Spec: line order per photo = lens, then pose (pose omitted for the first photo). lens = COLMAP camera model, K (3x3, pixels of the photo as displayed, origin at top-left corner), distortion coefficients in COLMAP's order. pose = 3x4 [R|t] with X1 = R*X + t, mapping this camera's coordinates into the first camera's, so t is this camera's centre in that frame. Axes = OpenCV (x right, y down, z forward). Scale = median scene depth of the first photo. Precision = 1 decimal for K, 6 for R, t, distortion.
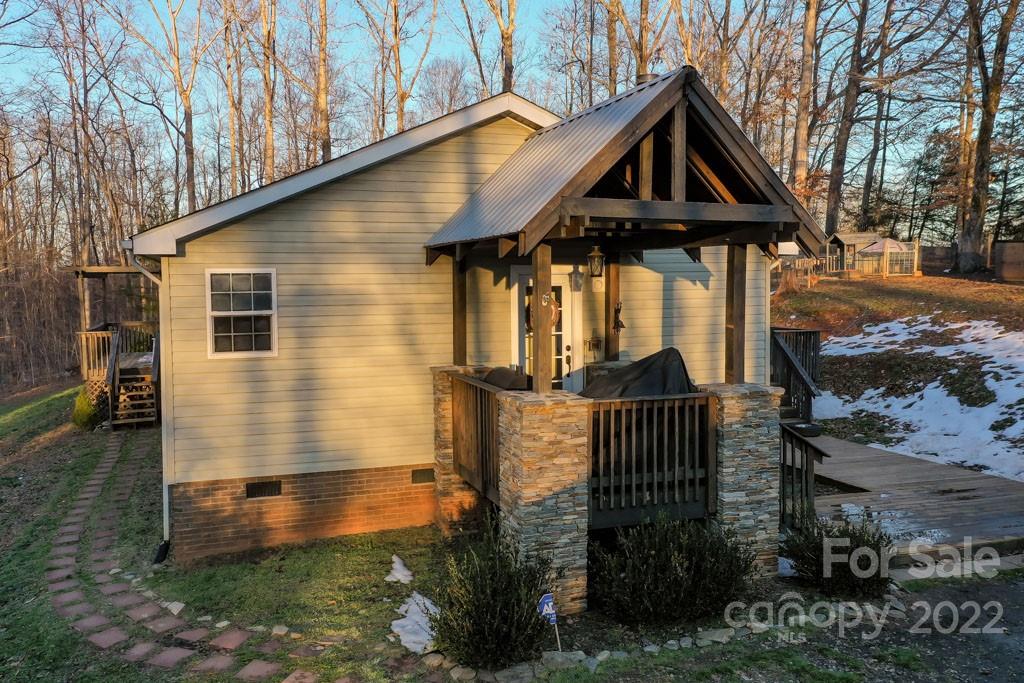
lens RADIAL K [[819.4, 0, 511.9], [0, 819.4, 339.1], [0, 0, 1]] dist [0.032003, 0.015576]
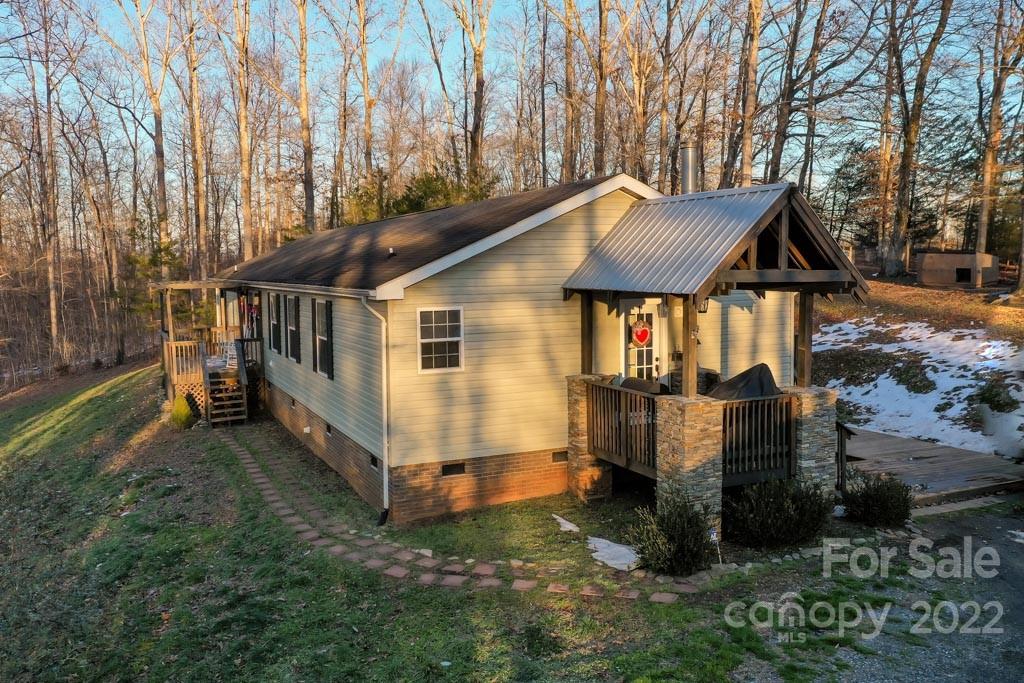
lens RADIAL K [[819.4, 0, 513.3], [0, 819.4, 340.3], [0, 0, 1]] dist [0.032003, 0.015576]
pose [[0.994333, -0.013130, 0.105495, -0.346604], [0.011245, 0.999767, 0.018445, -0.053946], [-0.105713, -0.017154, 0.994249, -0.351028]]
